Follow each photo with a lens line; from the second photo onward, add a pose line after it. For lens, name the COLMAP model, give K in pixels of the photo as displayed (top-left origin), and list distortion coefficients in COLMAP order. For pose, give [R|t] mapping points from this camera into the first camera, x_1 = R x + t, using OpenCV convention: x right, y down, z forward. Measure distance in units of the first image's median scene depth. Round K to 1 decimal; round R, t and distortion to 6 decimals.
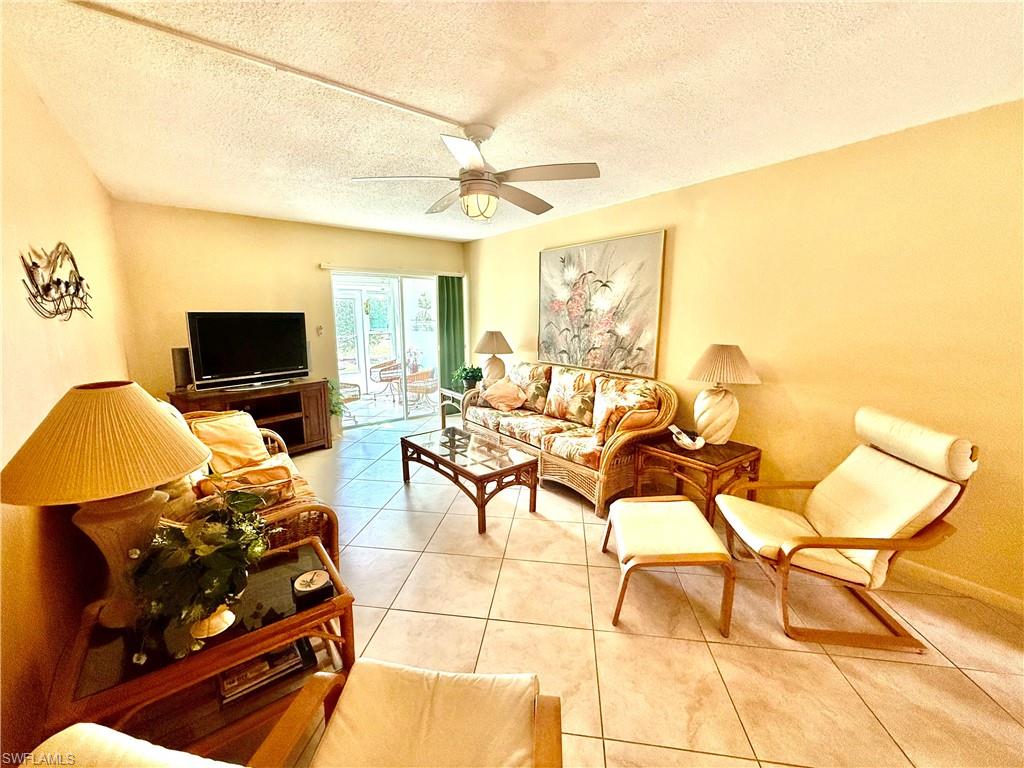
lens RADIAL K [[407.9, 0, 510.0], [0, 407.9, 383.9], [0, 0, 1]] dist [-0.000434, 0.000055]
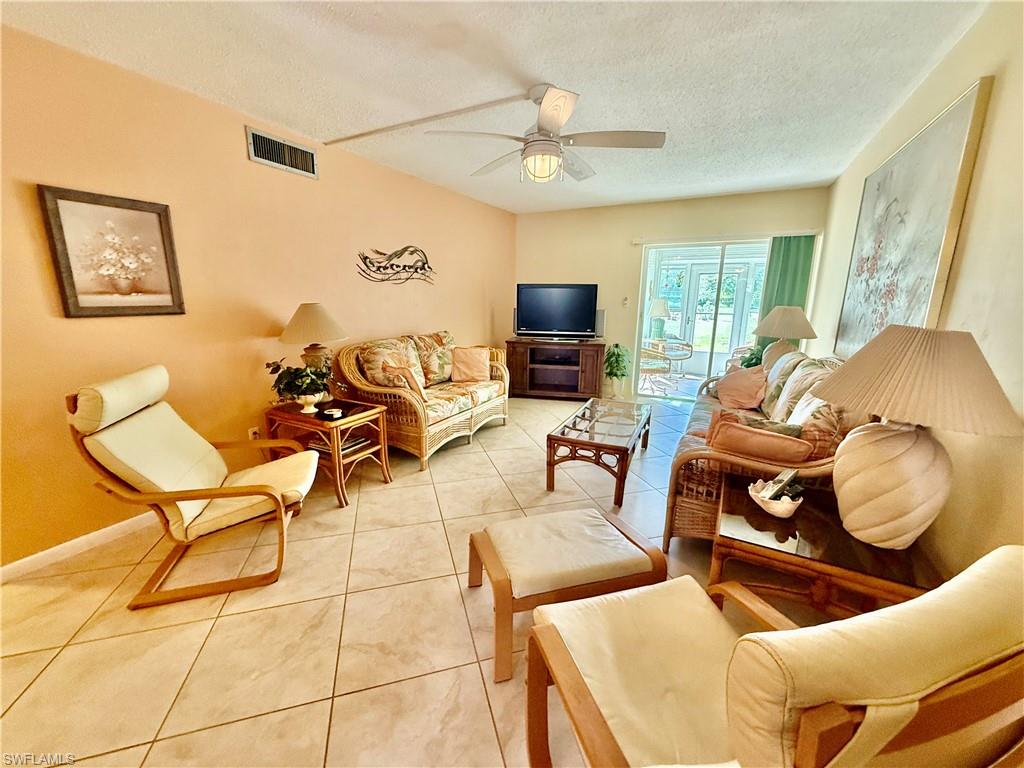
lens RADIAL K [[407.9, 0, 510.0], [0, 407.9, 383.9], [0, 0, 1]] dist [-0.000434, 0.000055]
pose [[0.414583, 0.197356, -0.888353, 0.710129], [-0.162148, 0.976599, 0.141288, -0.027030], [0.895449, 0.085470, 0.436883, 0.407022]]
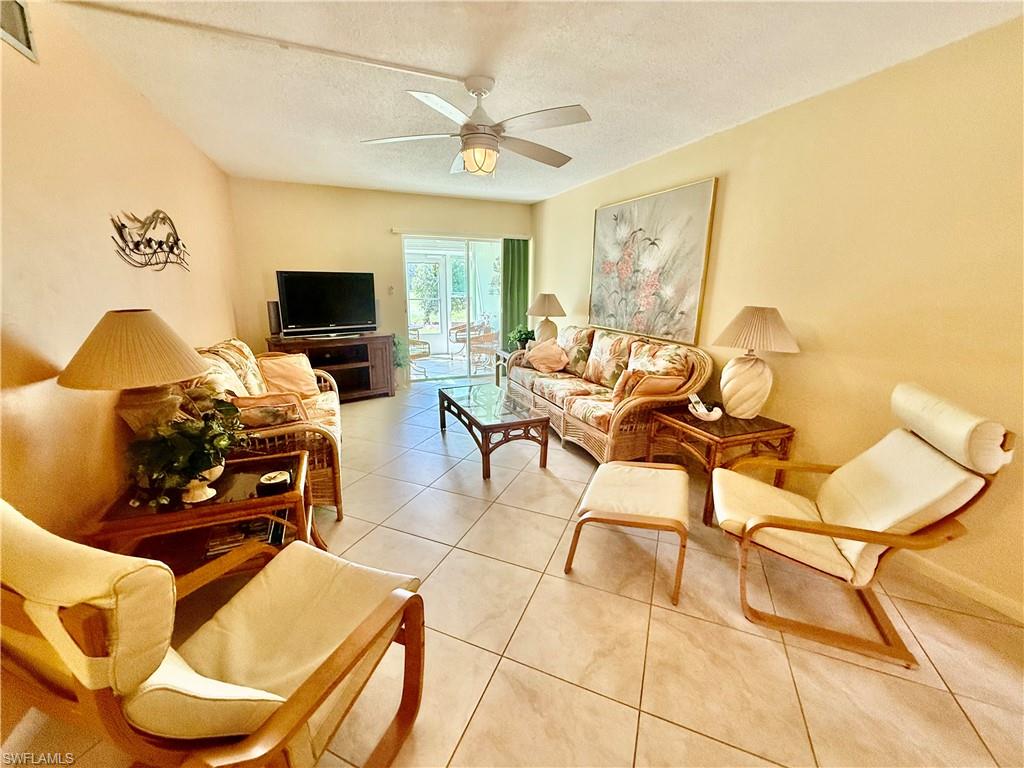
lens RADIAL K [[407.9, 0, 510.0], [0, 407.9, 383.9], [0, 0, 1]] dist [-0.000434, 0.000055]
pose [[0.965512, 0.071173, -0.250443, 0.226990], [-0.052953, 0.995486, 0.078761, 0.027671], [0.254918, -0.062783, 0.964922, -0.001089]]
